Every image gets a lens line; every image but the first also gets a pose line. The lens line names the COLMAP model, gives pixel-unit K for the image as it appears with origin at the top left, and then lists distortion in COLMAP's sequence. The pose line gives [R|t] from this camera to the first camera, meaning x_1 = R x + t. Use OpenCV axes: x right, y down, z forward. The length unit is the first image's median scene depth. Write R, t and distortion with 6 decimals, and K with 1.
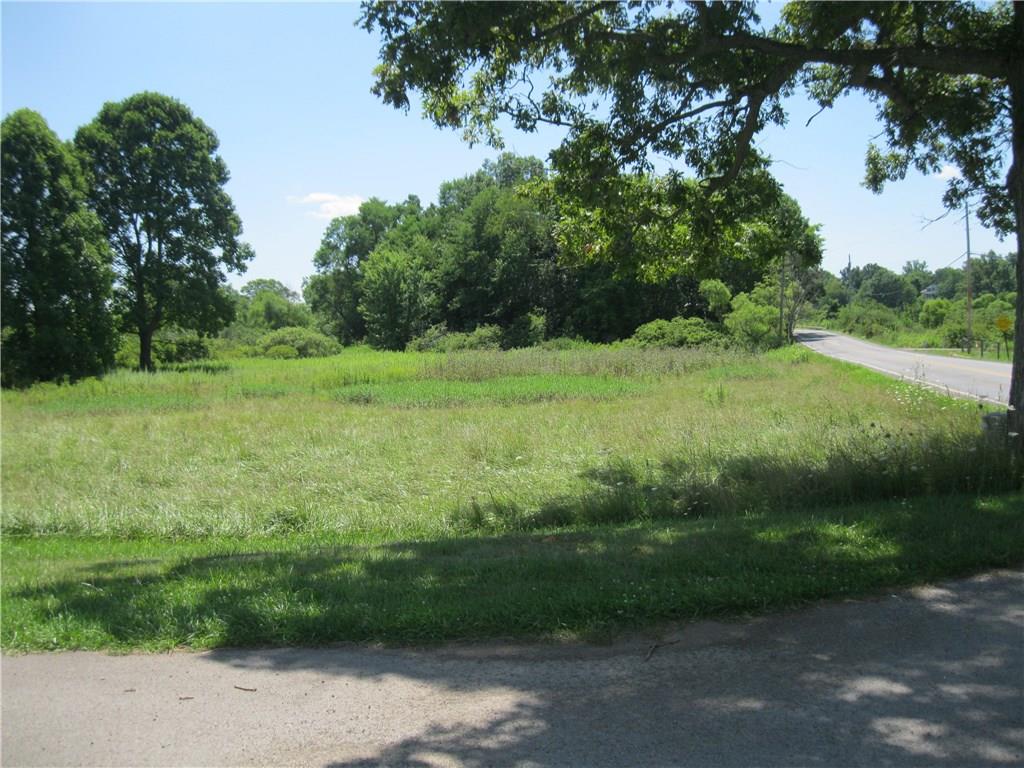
lens RADIAL K [[1064.7, 0, 512.0], [0, 1064.7, 384.0], [0, 0, 1]] dist [-0.121288, 0.055391]
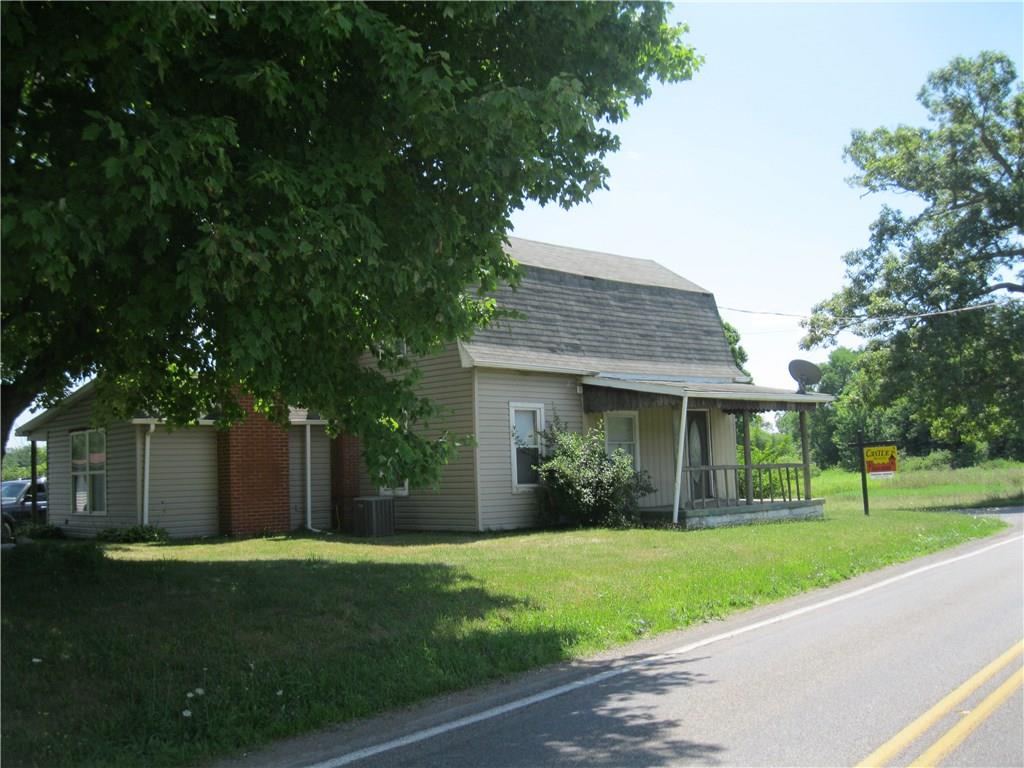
lens RADIAL K [[1064.7, 0, 512.0], [0, 1064.7, 384.0], [0, 0, 1]] dist [-0.121288, 0.055391]
pose [[0.908912, -0.051695, -0.413771, 0.029579], [0.002395, 0.992917, -0.118789, 0.010930], [0.416981, 0.106977, 0.902598, -0.297362]]
